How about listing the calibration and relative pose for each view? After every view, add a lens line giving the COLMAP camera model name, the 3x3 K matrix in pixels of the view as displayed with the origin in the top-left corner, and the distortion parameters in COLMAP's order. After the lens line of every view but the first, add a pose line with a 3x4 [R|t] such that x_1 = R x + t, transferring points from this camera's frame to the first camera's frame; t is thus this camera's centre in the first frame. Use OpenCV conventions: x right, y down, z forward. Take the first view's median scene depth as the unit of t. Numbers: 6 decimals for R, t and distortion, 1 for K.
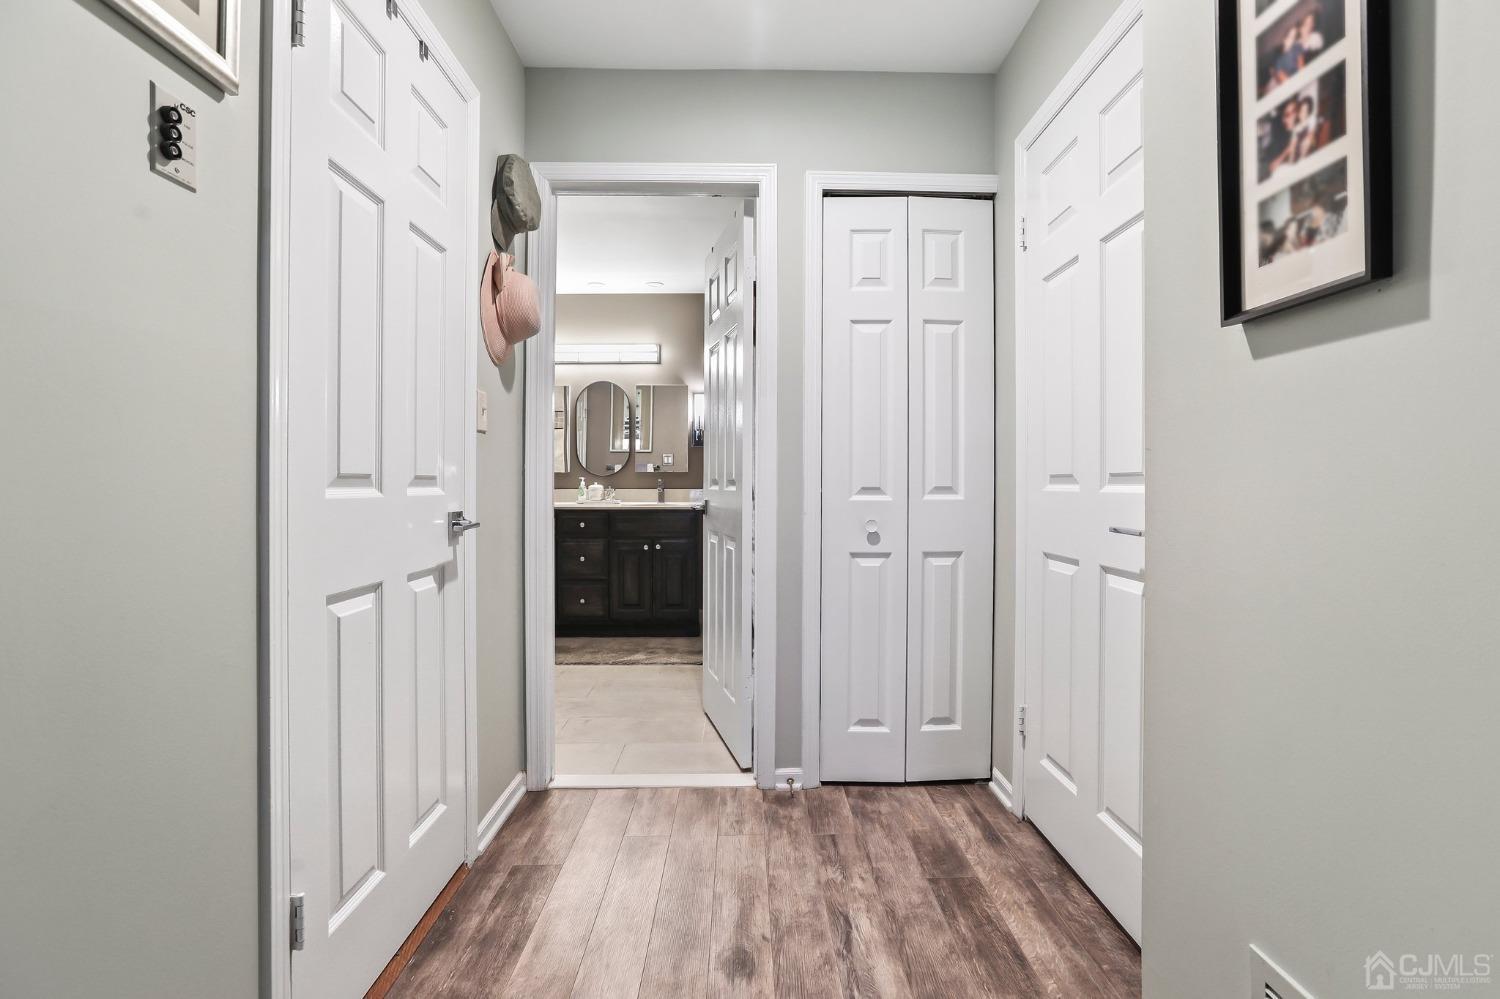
lens RADIAL K [[682.9, 0, 752.4], [0, 682.9, 499.7], [0, 0, 1]] dist [-0.040339, 0.017993]
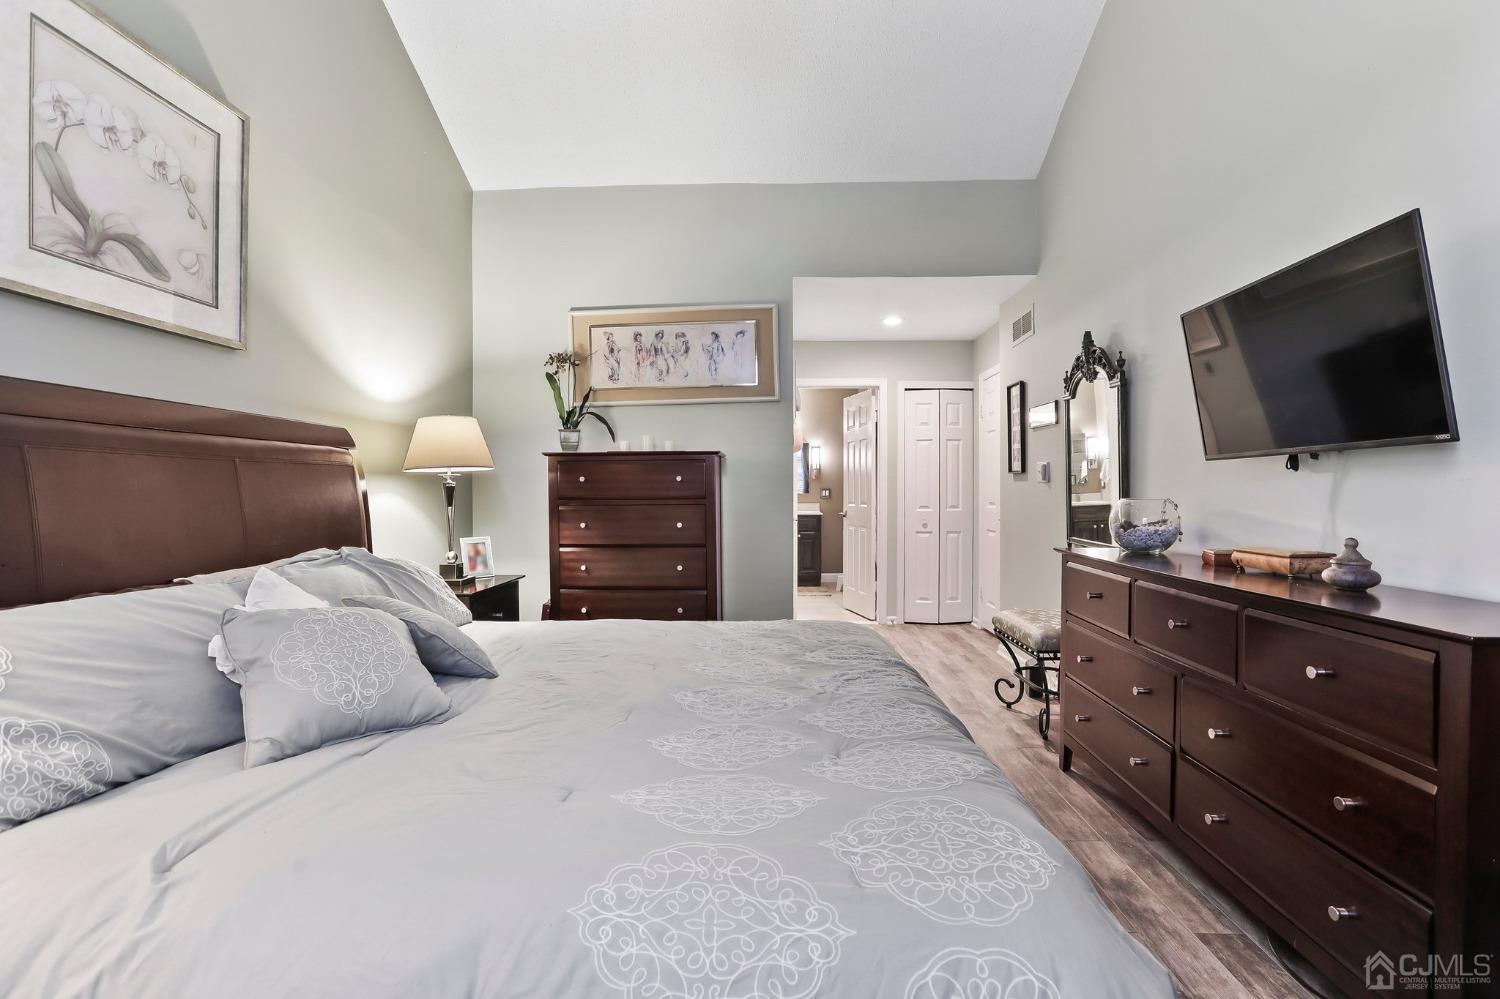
lens RADIAL K [[682.9, 0, 752.4], [0, 682.9, 499.7], [0, 0, 1]] dist [-0.040339, 0.017993]
pose [[0.999807, 0.002883, -0.019423, -0.416562], [-0.003300, 0.999764, -0.021472, 0.016565], [0.019356, 0.021532, 0.999581, -1.554722]]
